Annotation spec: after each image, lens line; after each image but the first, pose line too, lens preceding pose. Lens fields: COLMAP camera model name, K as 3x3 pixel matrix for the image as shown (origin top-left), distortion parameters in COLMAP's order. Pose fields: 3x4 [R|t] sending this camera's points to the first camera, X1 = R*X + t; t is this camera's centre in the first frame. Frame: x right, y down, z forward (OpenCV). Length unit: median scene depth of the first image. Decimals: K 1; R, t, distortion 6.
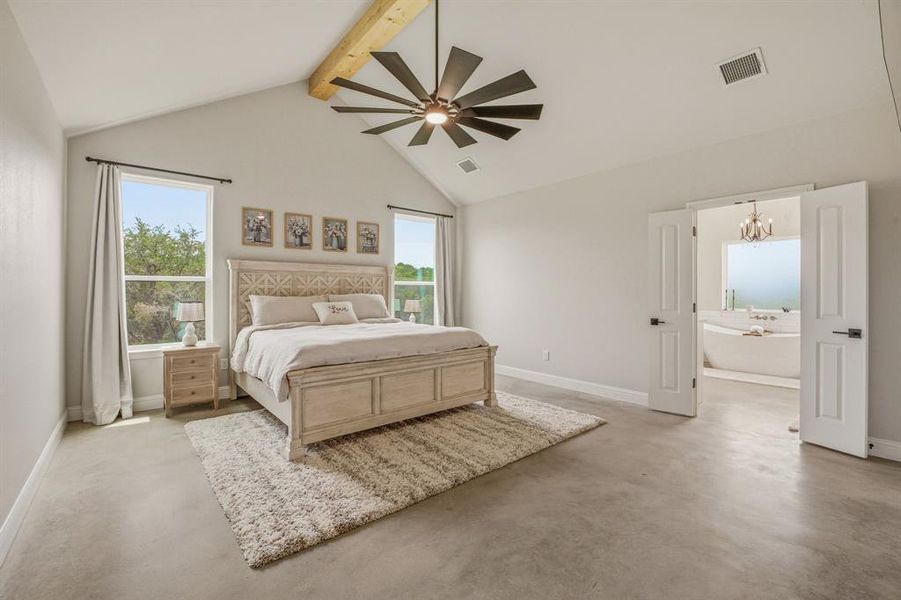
lens RADIAL K [[394.4, 0, 449.7], [0, 394.4, 293.7], [0, 0, 1]] dist [-0.010147, 0.000102]
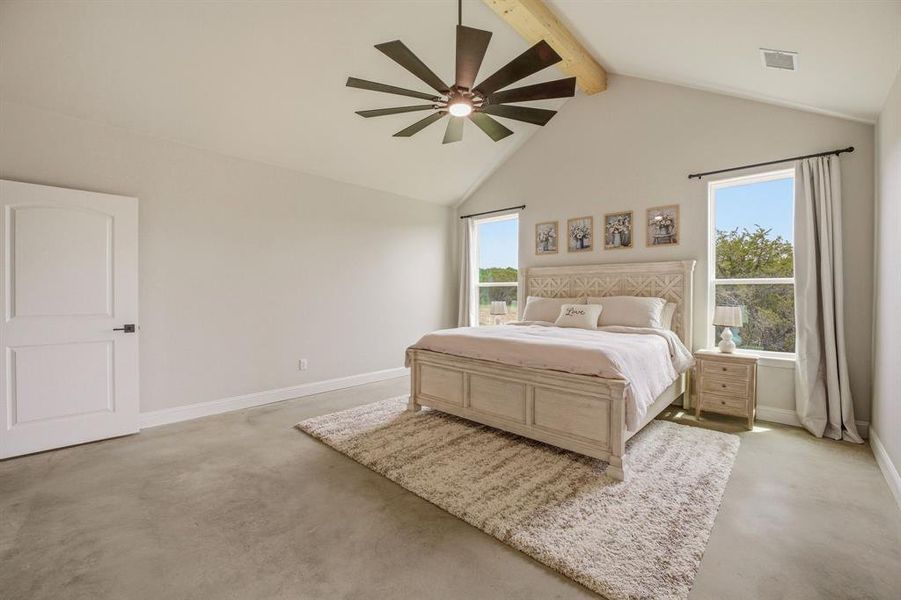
lens RADIAL K [[374.0, 0, 449.7], [0, 374.0, 295.6], [0, 0, 1]] dist [-0.018304, 0.001515]
pose [[0.115913, 0.009208, -0.993217, 0.583535], [-0.008469, 0.999930, 0.008282, -0.005502], [0.993223, 0.007452, 0.115982, 0.591340]]
